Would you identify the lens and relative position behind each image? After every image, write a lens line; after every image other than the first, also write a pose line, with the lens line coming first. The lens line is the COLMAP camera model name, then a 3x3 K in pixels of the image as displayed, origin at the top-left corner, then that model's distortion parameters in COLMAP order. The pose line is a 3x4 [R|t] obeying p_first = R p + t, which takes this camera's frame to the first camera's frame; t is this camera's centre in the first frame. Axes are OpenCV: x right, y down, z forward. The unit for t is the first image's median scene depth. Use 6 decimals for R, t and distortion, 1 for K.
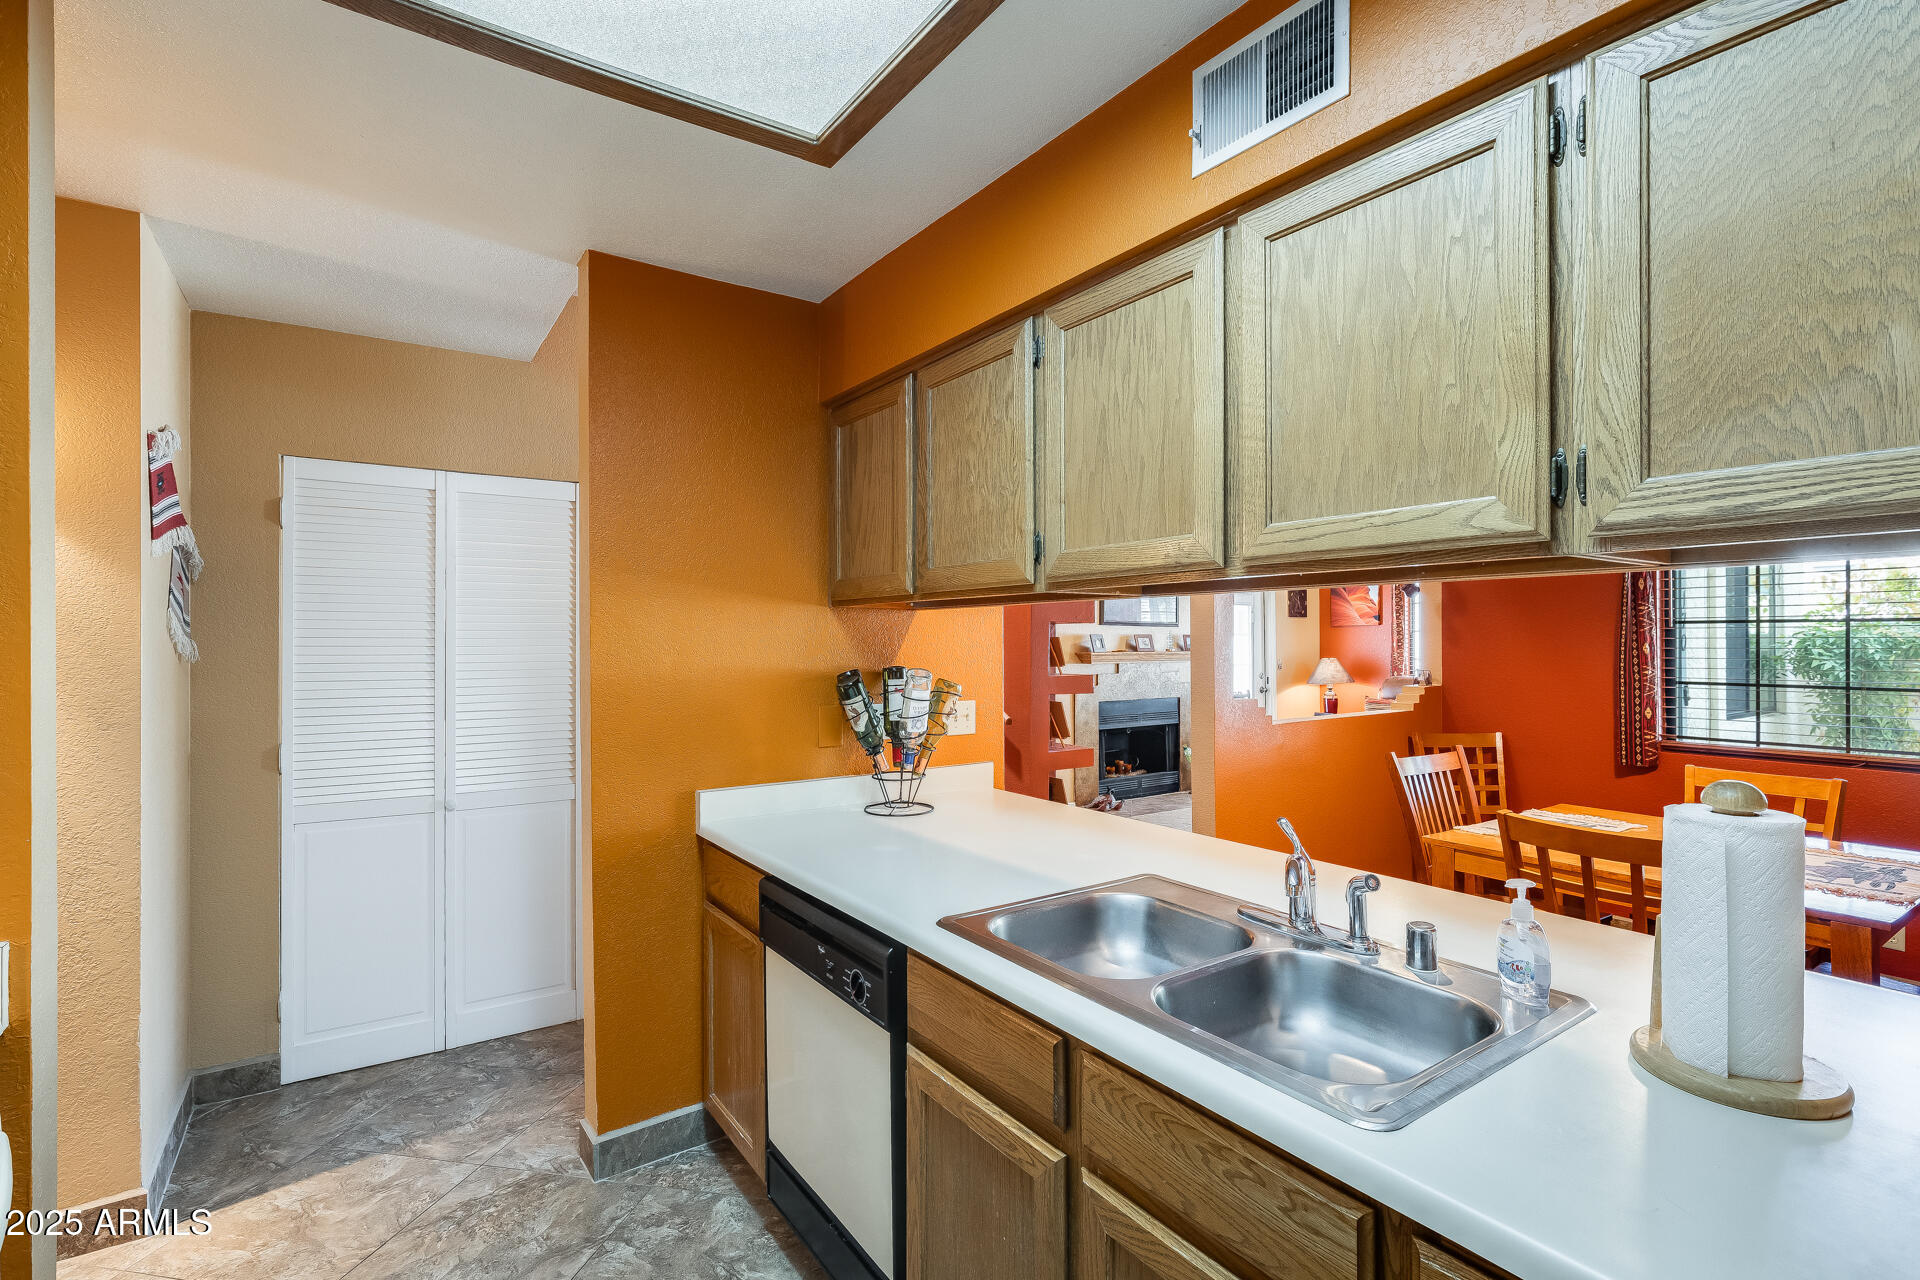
lens RADIAL K [[888.5, 0, 960.0], [0, 888.5, 640.0], [0, 0, 1]] dist [-0.001998, -0.000286]
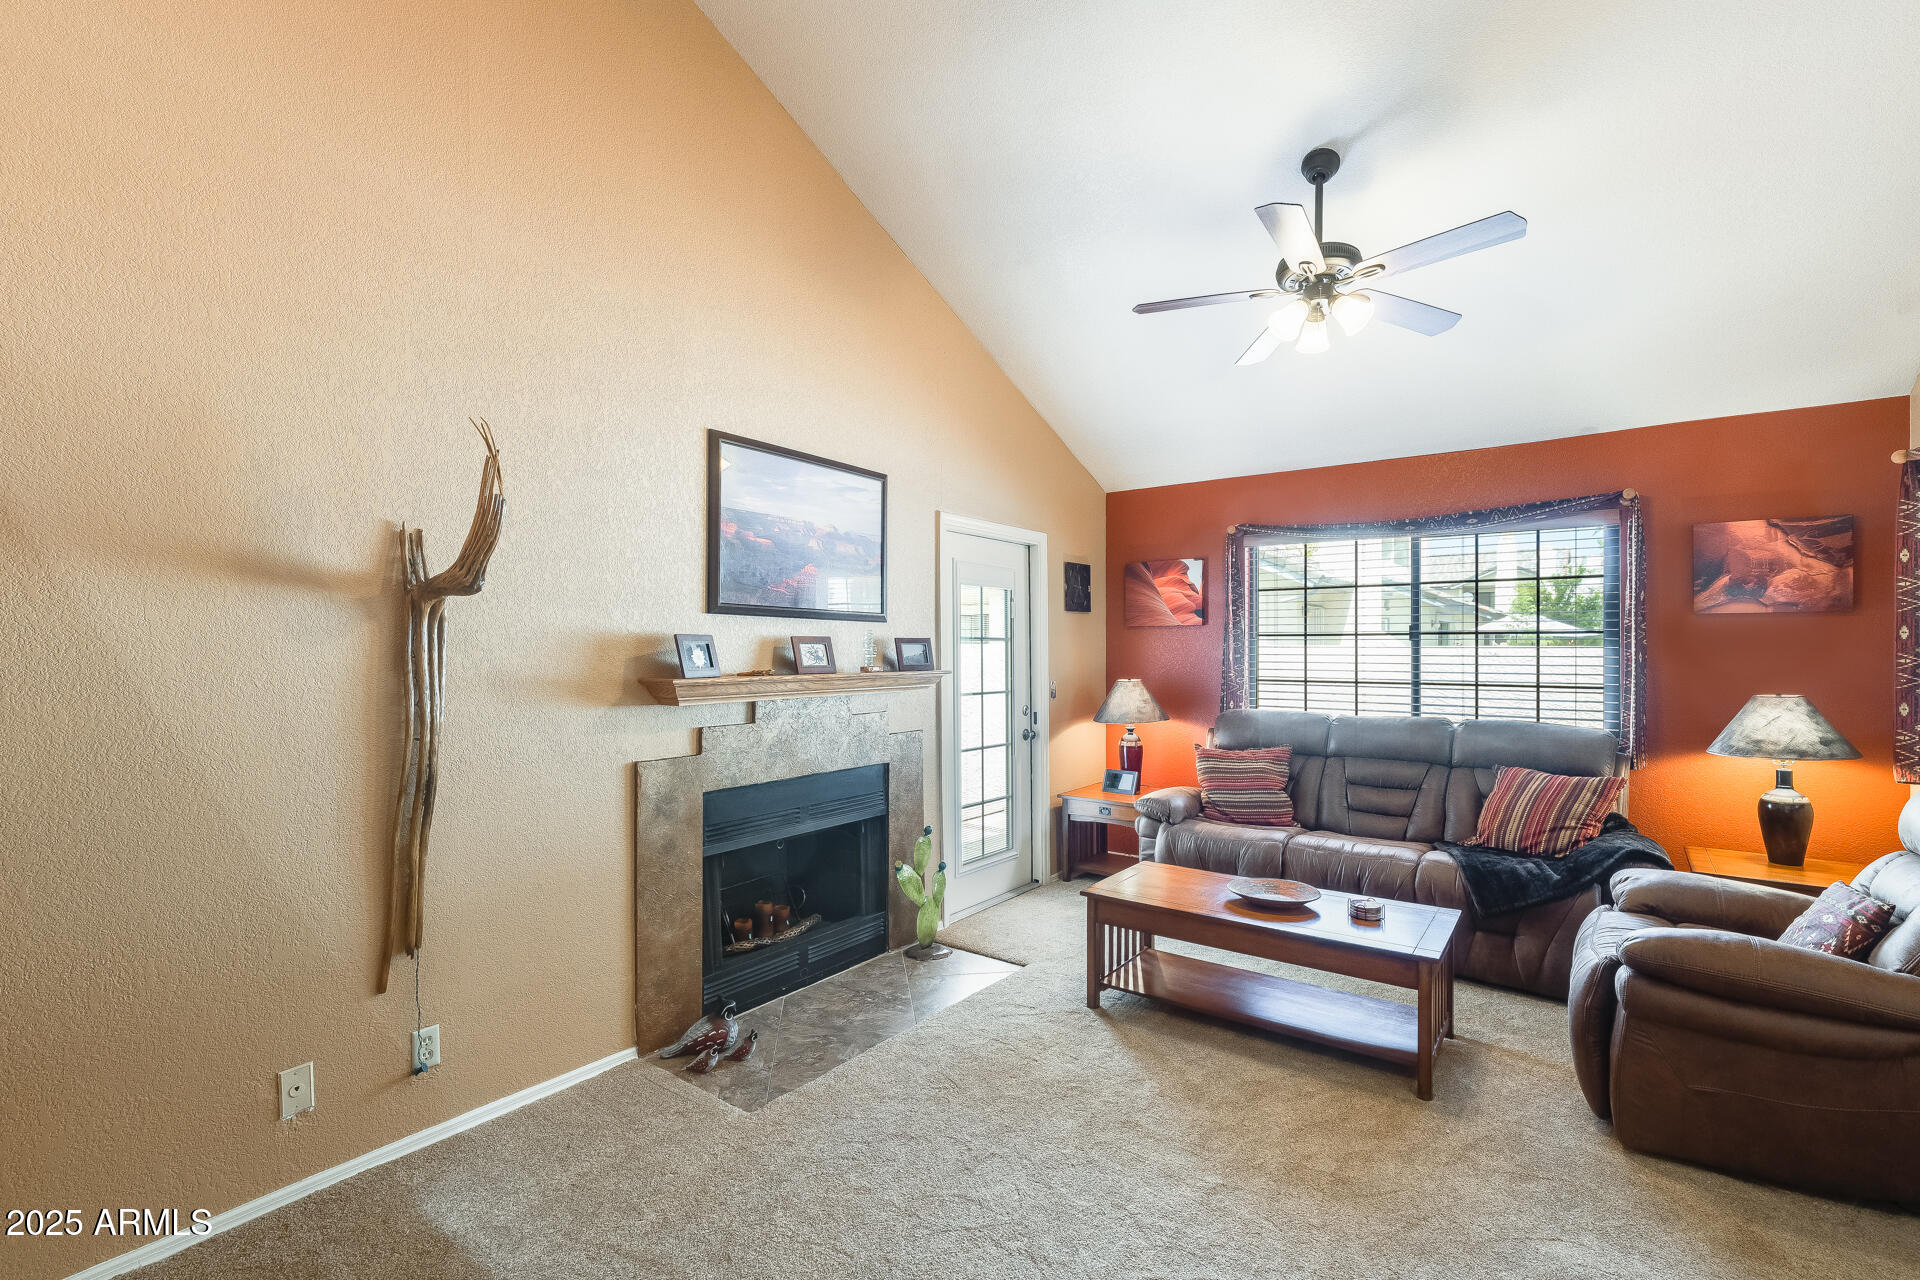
lens RADIAL K [[864.3, 0, 956.7], [0, 864.3, 645.9], [0, 0, 1]] dist [0.000700, -0.000391]
pose [[0.949050, 0.004139, 0.315098, 0.425670], [-0.003729, 0.999991, -0.001903, -0.002061], [-0.315104, 0.000631, 0.949057, 1.717743]]
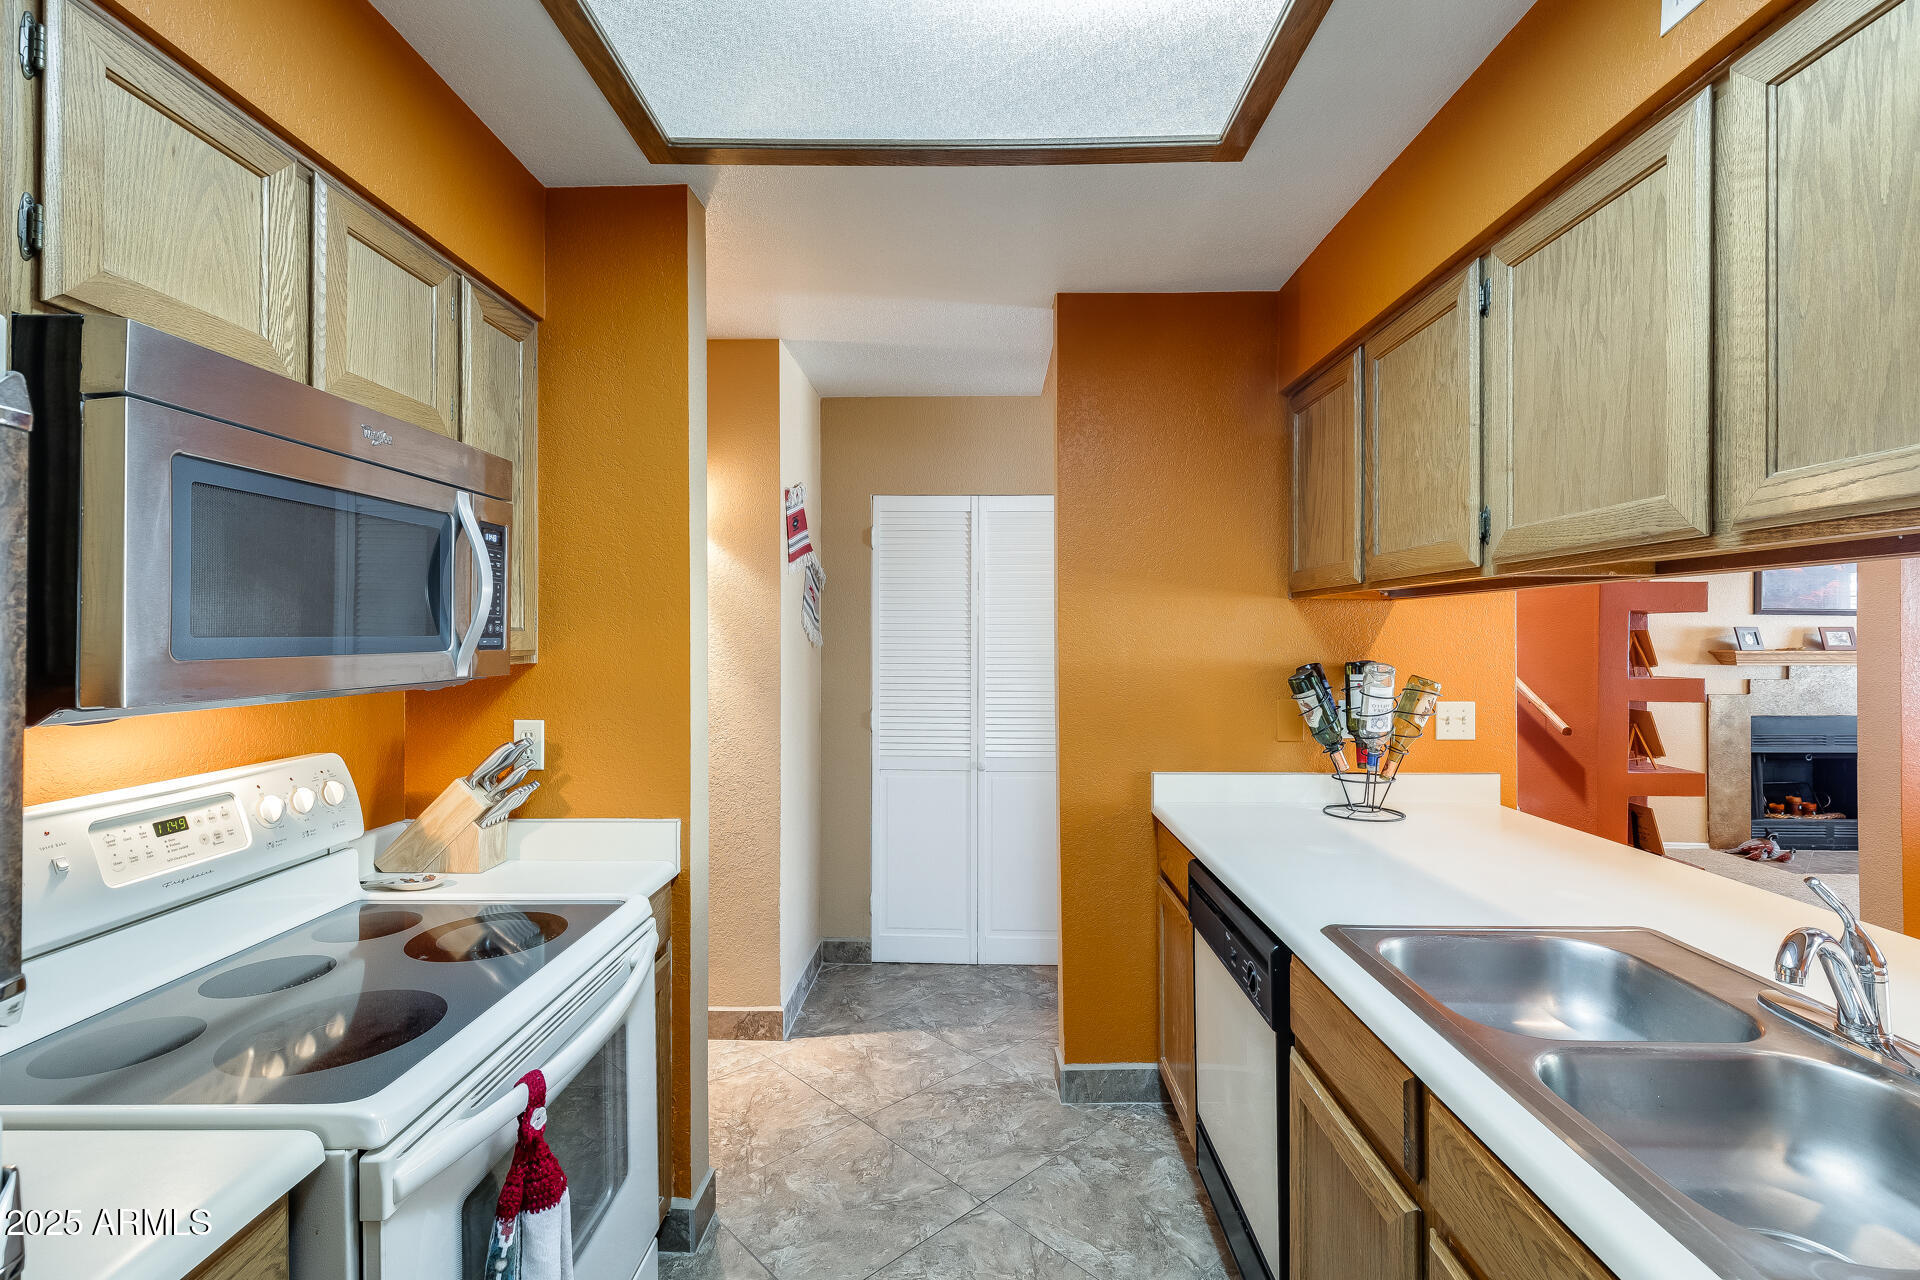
lens RADIAL K [[865.8, 0, 963.6], [0, 865.8, 636.7], [0, 0, 1]] dist [0.003545, -0.000336]
pose [[0.811351, 0.003683, -0.584548, 0.131513], [-0.001947, 0.999992, 0.003598, 0.002186], [0.584556, -0.001781, 0.811351, 0.015281]]
